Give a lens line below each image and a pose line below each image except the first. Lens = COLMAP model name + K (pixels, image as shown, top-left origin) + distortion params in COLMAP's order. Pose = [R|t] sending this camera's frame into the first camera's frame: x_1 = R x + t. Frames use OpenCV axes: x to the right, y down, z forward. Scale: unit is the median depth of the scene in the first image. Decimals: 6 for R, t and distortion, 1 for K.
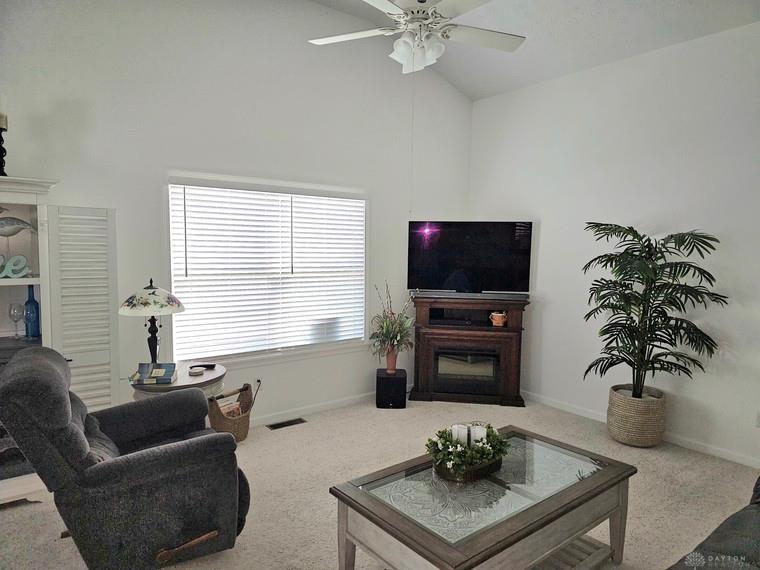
lens RADIAL K [[507.1, 0, 380.0], [0, 507.1, 285.0], [0, 0, 1]] dist [0.089631, -0.085778]
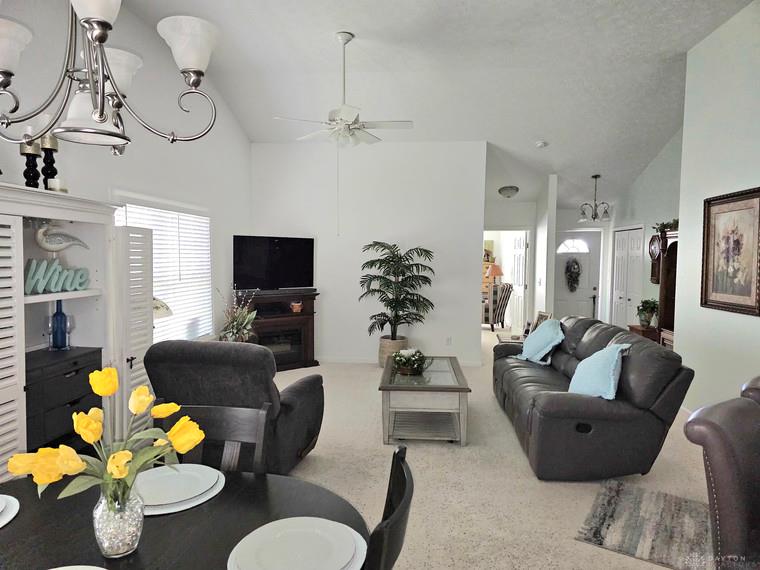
lens RADIAL K [[507.1, 0, 380.0], [0, 507.1, 285.0], [0, 0, 1]] dist [0.089631, -0.085778]
pose [[0.679866, -0.051868, 0.731500, -0.669629], [0.059019, 0.998130, 0.015921, -0.003294], [-0.730958, 0.032348, 0.681655, -0.120503]]
